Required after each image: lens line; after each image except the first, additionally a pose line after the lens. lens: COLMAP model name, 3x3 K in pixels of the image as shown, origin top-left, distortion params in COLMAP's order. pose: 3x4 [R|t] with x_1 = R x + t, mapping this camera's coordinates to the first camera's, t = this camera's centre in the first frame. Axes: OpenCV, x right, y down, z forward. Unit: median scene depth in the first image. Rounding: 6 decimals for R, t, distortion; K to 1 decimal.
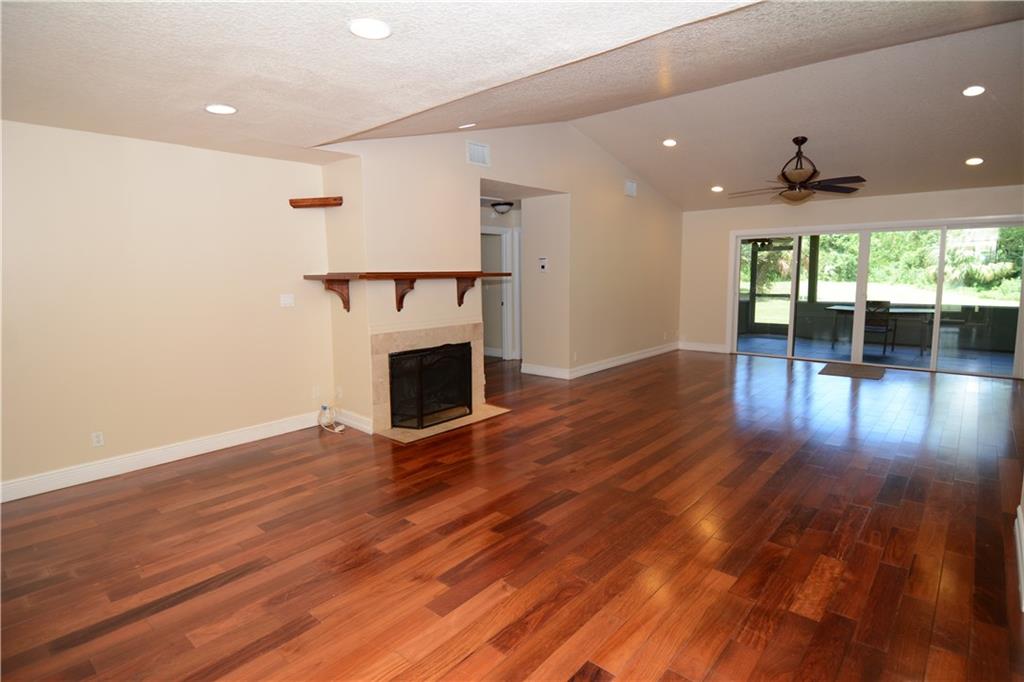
lens RADIAL K [[530.1, 0, 515.1], [0, 530.1, 336.1], [0, 0, 1]] dist [0.049765, -0.053370]
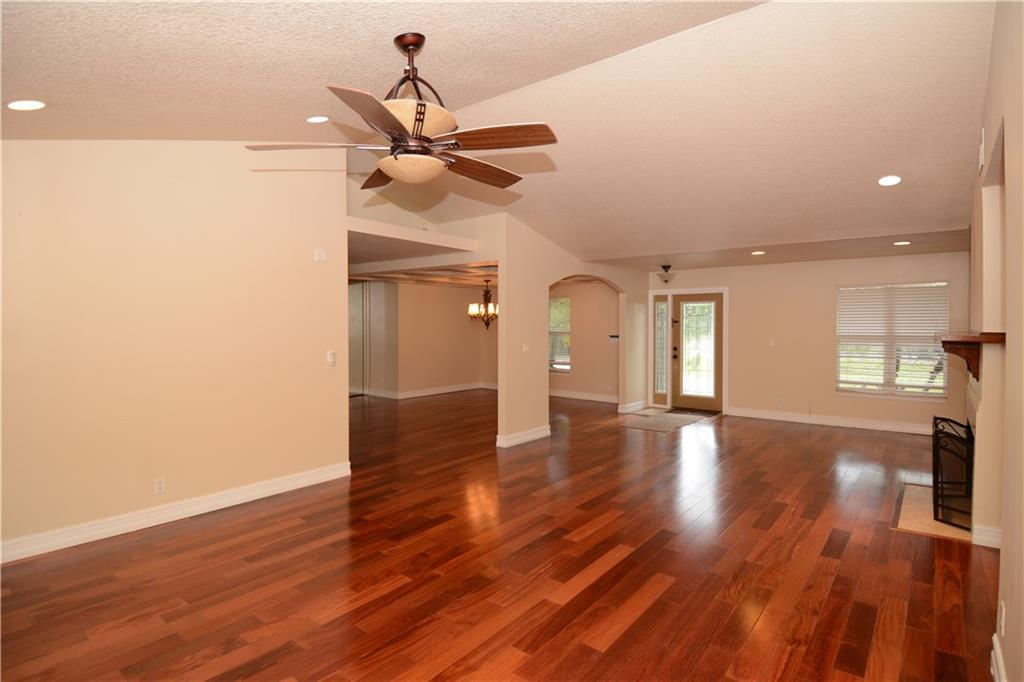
lens RADIAL K [[530.1, 0, 515.1], [0, 530.1, 336.1], [0, 0, 1]] dist [0.049765, -0.053370]
pose [[-0.998897, 0.011471, -0.045543, 0.630739], [0.004667, 0.989160, 0.146767, -0.261072], [0.046733, 0.146393, -0.988122, 1.953723]]
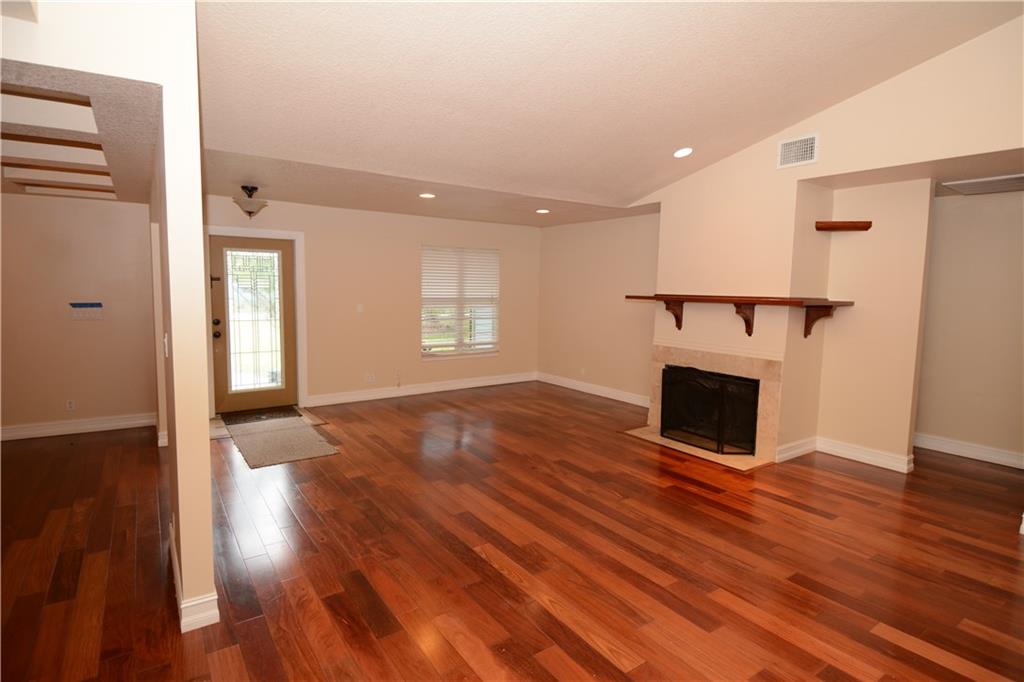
lens RADIAL K [[530.1, 0, 515.1], [0, 530.1, 336.1], [0, 0, 1]] dist [0.049765, -0.053370]
pose [[-0.251477, 0.095918, -0.963099, 0.992005], [-0.130098, 0.982697, 0.131840, -0.142970], [0.959080, 0.158452, -0.234647, 0.980771]]
